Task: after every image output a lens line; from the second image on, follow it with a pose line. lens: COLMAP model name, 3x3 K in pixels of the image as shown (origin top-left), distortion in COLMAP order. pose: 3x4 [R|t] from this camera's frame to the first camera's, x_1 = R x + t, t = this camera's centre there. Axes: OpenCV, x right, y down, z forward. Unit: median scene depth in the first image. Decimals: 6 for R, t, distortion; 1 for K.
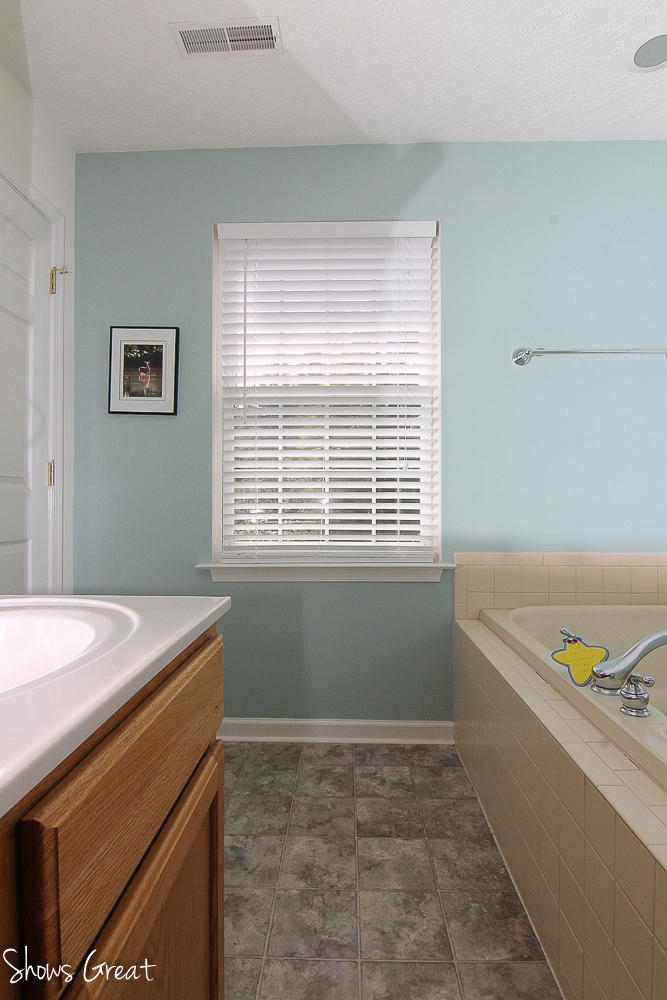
lens RADIAL K [[522.9, 0, 333.5], [0, 522.9, 500.0], [0, 0, 1]] dist [-0.001439, -0.016821]
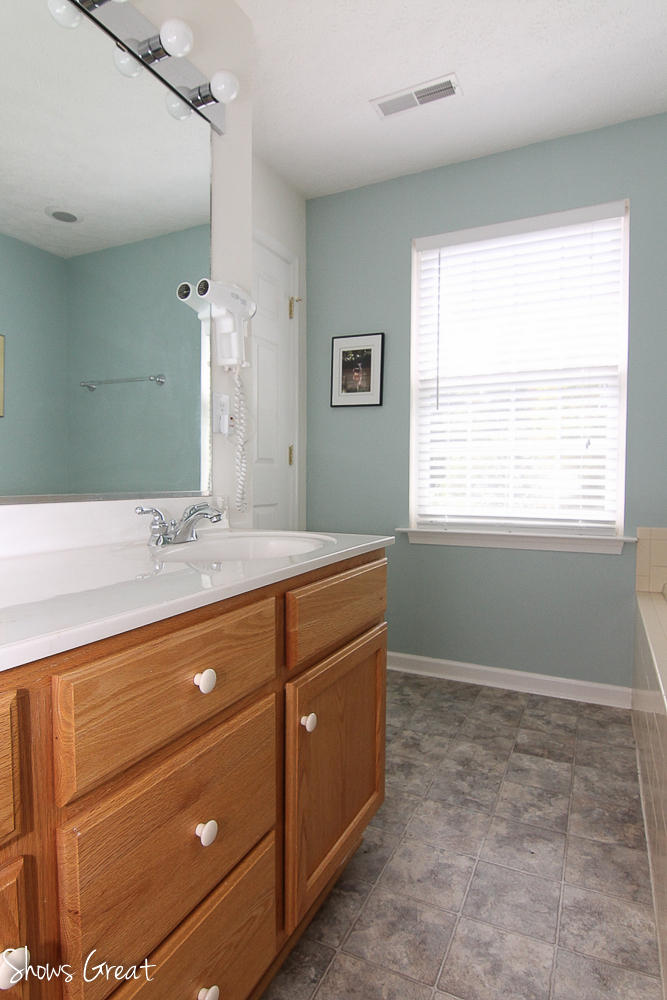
lens RADIAL K [[522.9, 0, 333.5], [0, 522.9, 500.0], [0, 0, 1]] dist [-0.001439, -0.016821]
pose [[0.916479, 0.020742, -0.399544, 0.116359], [-0.001884, 0.998868, 0.047534, -0.000882], [0.400078, -0.042811, 0.915481, -0.226236]]
